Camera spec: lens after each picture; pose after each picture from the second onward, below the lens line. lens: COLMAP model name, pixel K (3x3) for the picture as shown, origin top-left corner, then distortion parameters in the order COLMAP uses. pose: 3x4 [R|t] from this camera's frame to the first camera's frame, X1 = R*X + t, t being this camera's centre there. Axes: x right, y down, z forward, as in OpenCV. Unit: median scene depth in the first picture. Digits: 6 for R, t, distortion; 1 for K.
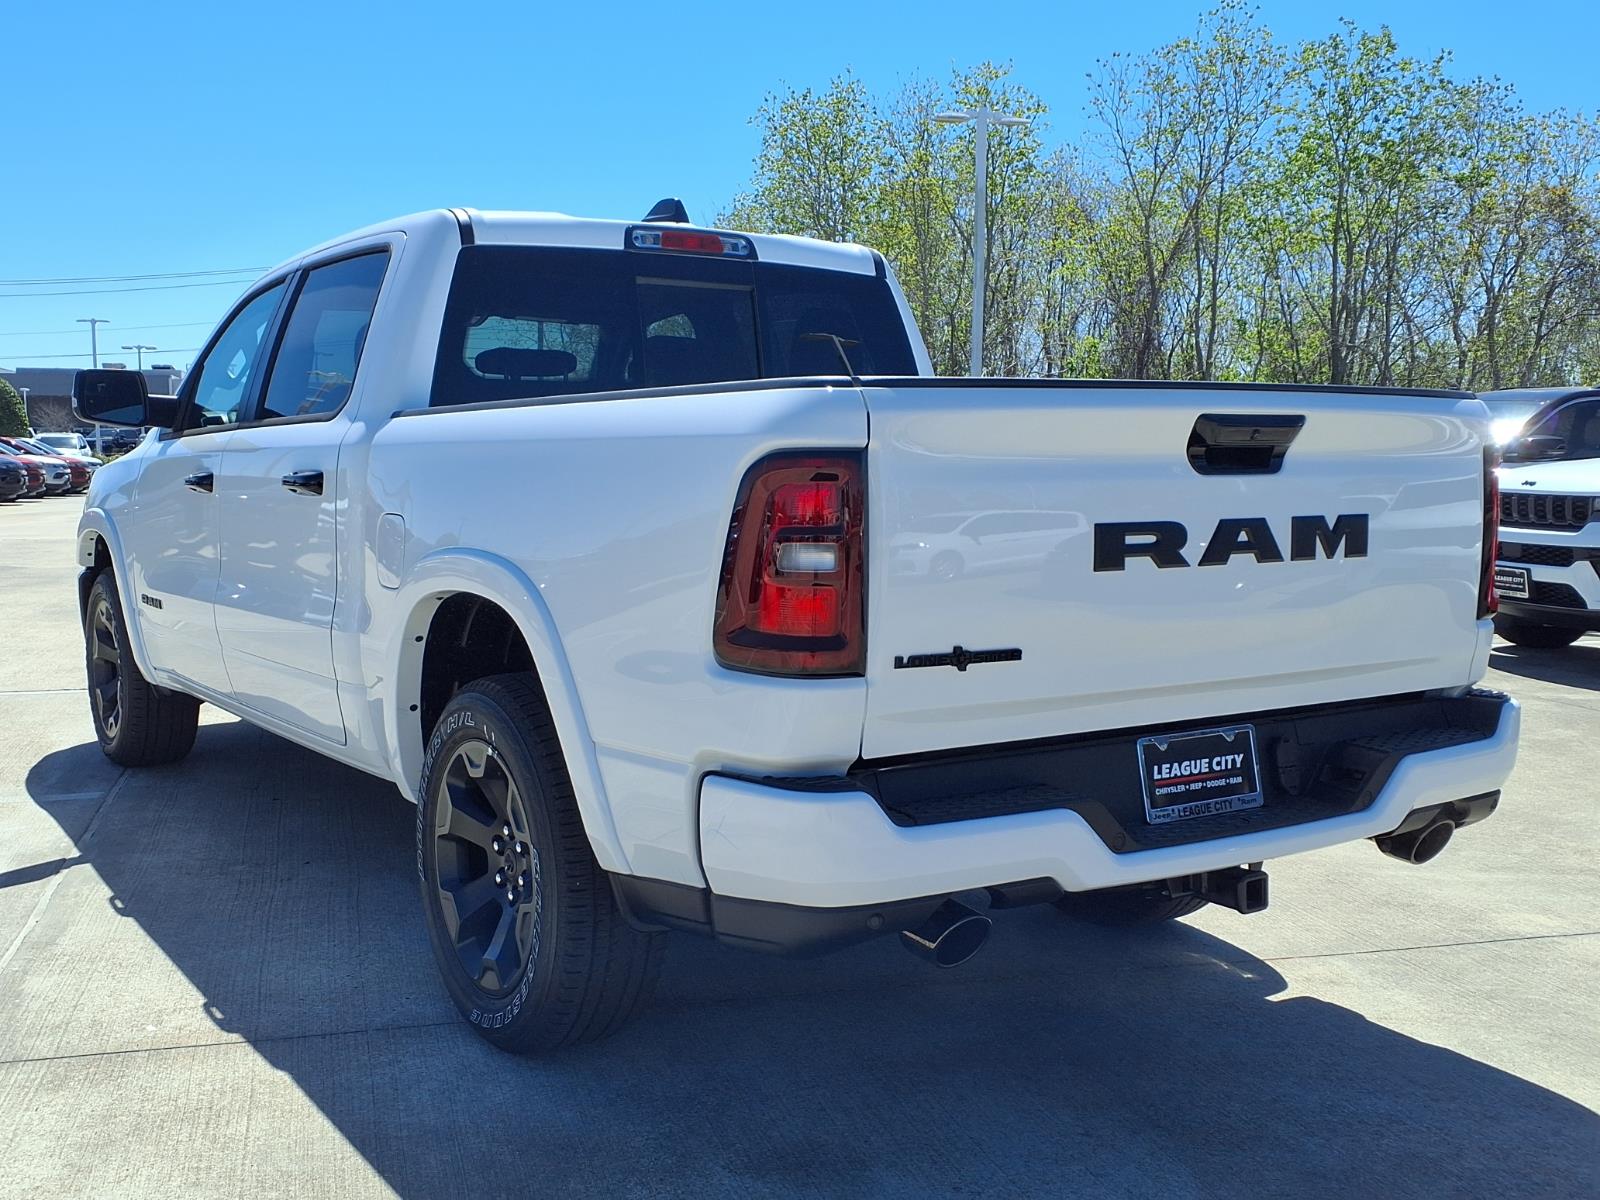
lens RADIAL K [[1583.7, 0, 800.6], [0, 1583.7, 602.2], [0, 0, 1]] dist [0.044057, 0.000000]
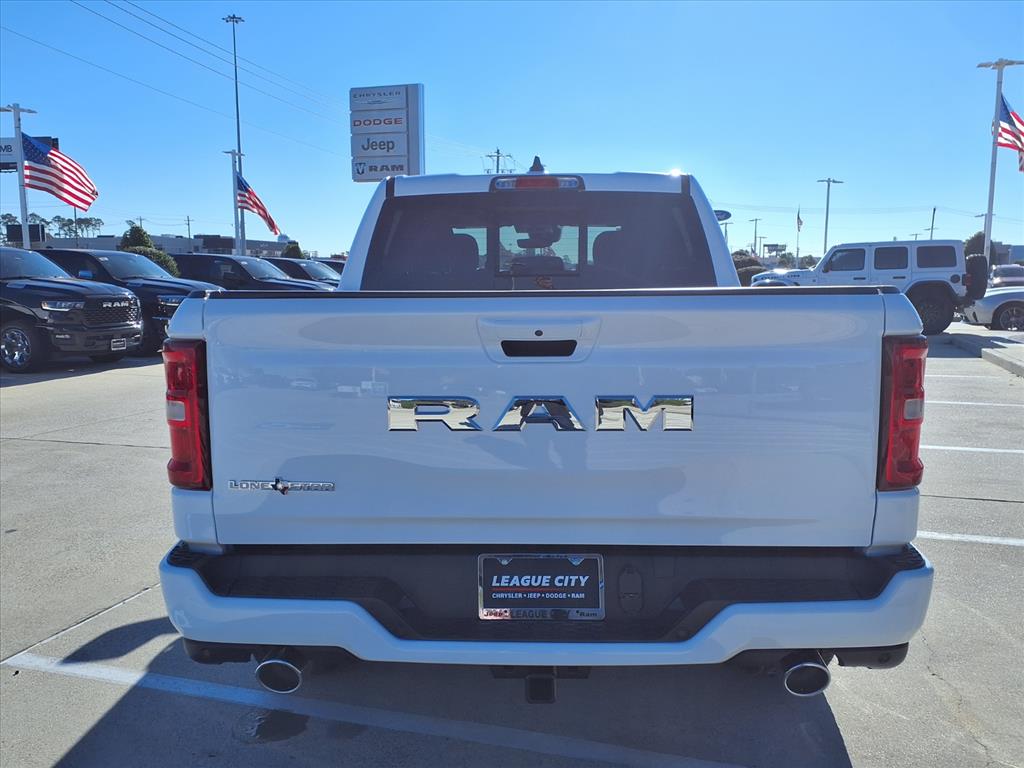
lens RADIAL K [[852.4, 0, 519.9], [0, 852.4, 399.9], [0, 0, 1]] dist [0.013680, -0.027888]
pose [[0.823650, 0.071365, -0.562590, 0.622341], [-0.047531, 0.997247, 0.056915, -0.084795], [0.565103, -0.020137, 0.824775, 0.414292]]
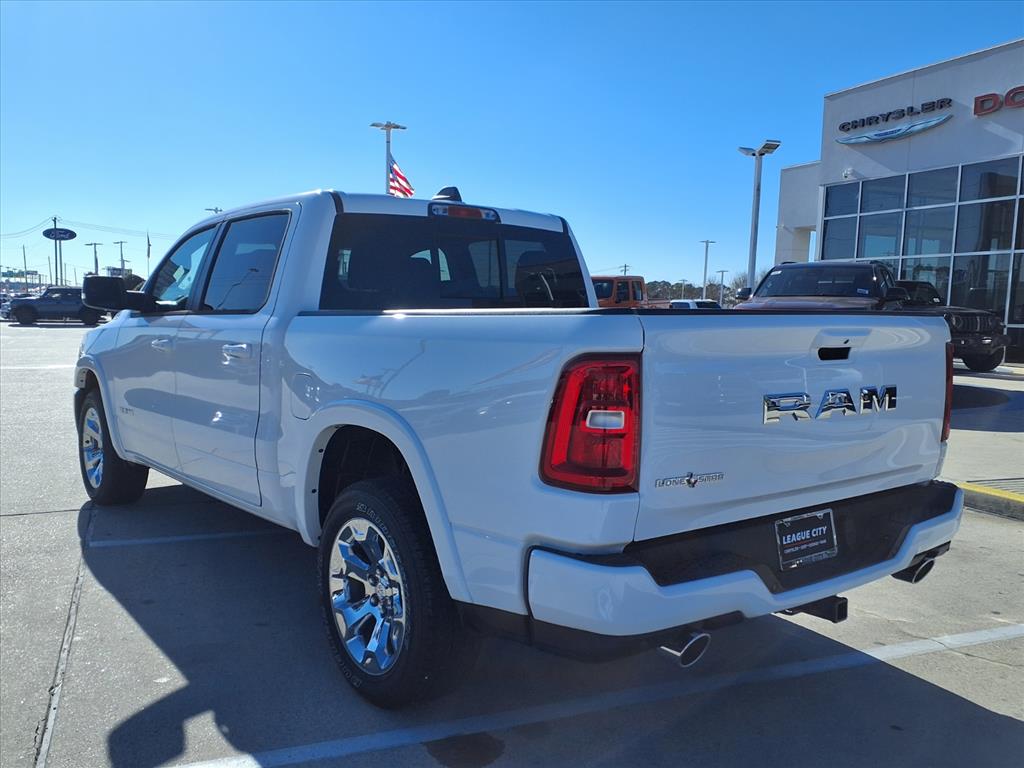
lens RADIAL K [[852.4, 0, 509.6], [0, 852.4, 380.3], [0, 0, 1]] dist [0.013680, -0.027888]
pose [[0.996920, 0.008695, 0.077945, -0.135658], [-0.007435, 0.999837, -0.016448, -0.044098], [-0.078075, 0.015818, 0.996822, 0.115566]]
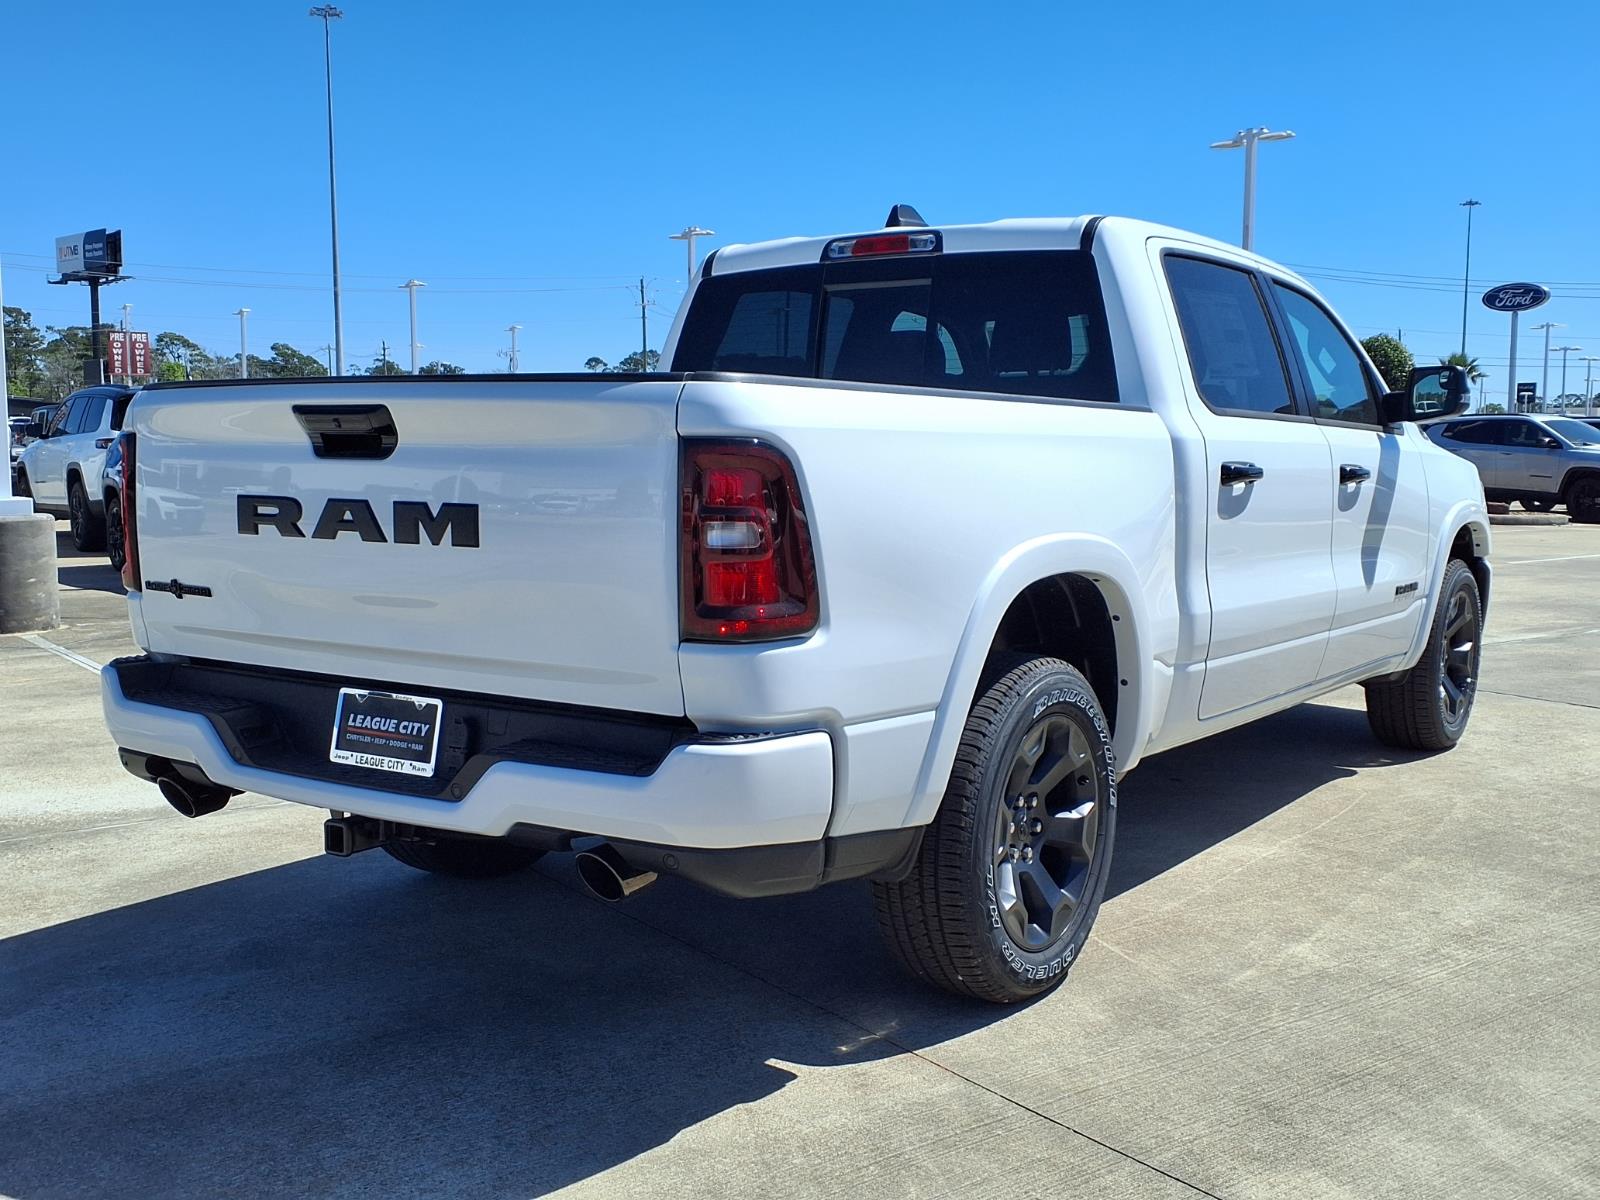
lens RADIAL K [[1583.7, 0, 845.8], [0, 1583.7, 602.8], [0, 0, 1]] dist [0.044057, 0.000000]
pose [[0.394185, 0.091283, -0.914487, 1.374647], [-0.089965, 0.994109, 0.060452, -0.075773], [0.914617, 0.058442, 0.400075, 0.845676]]
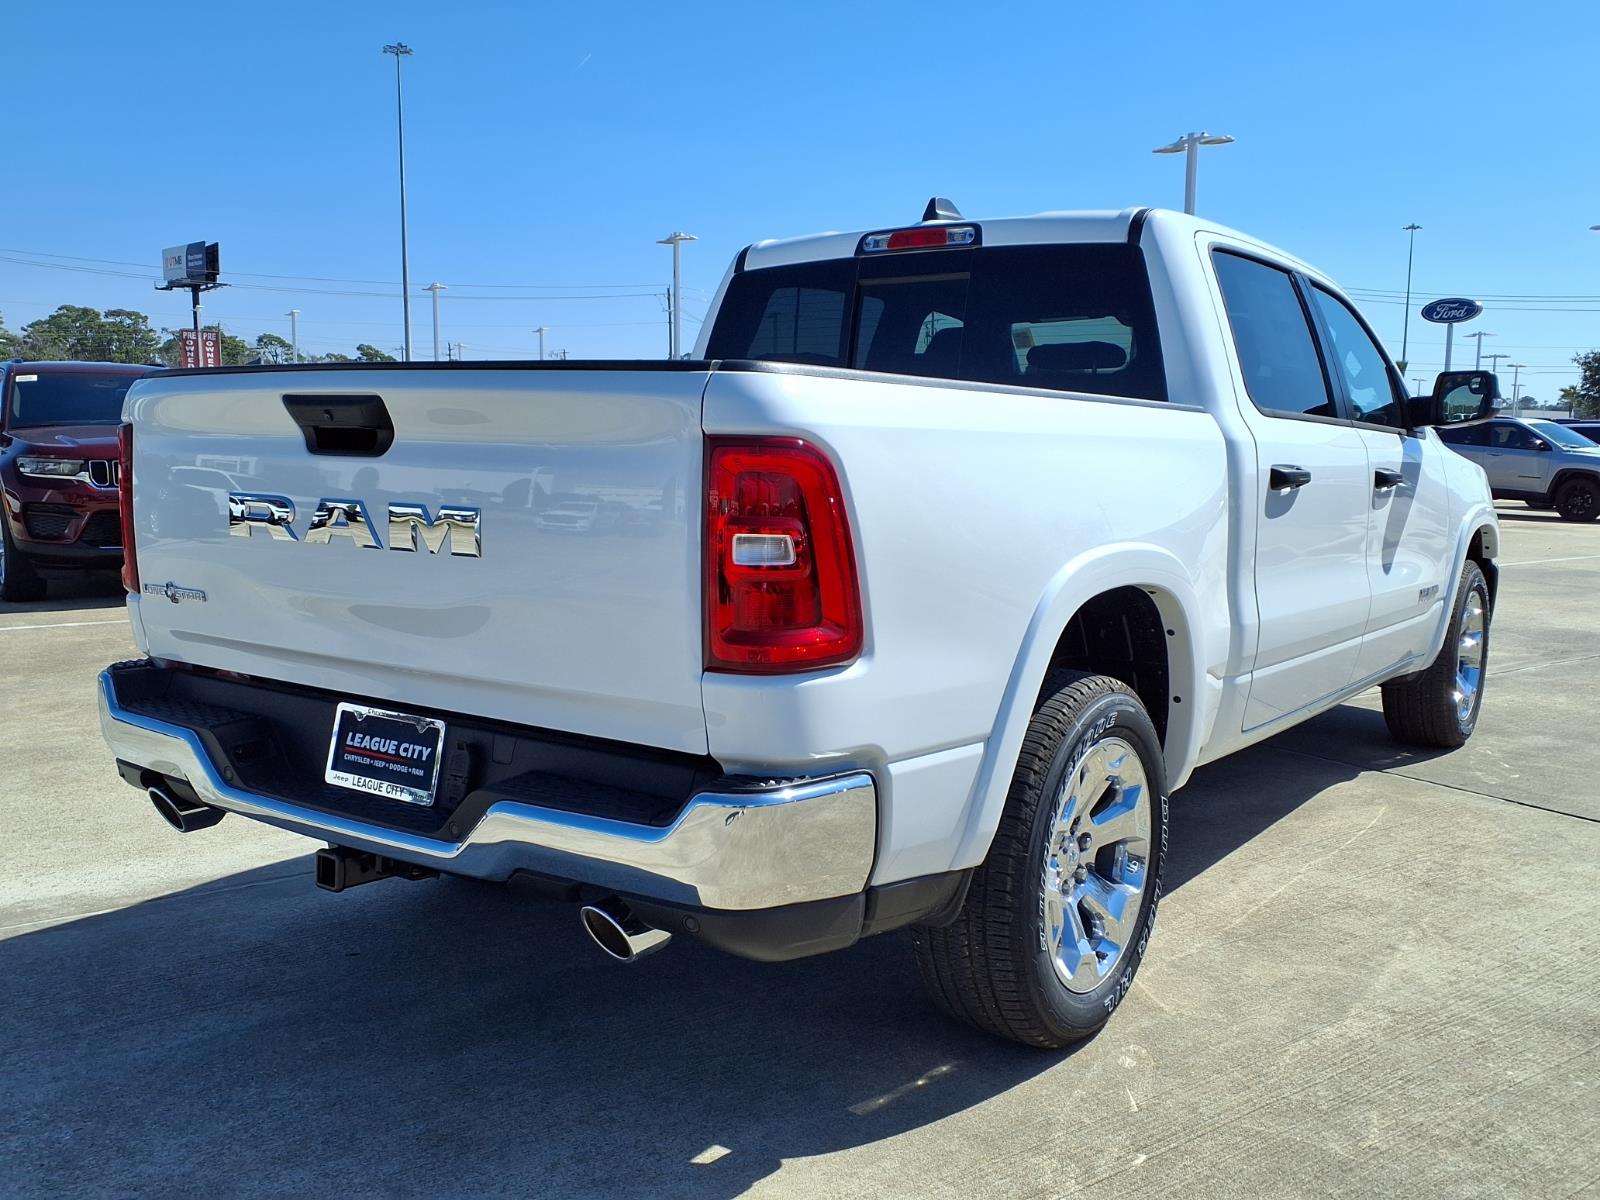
lens RADIAL K [[1406.0, 0, 834.3], [0, 1406.0, 601.8], [0, 0, 1]] dist [0.027787, -0.041387]
pose [[0.377505, 0.110732, -0.919363, 1.172325], [-0.100189, 0.991881, 0.078327, -0.086467], [0.920572, 0.062542, 0.385534, 0.911101]]
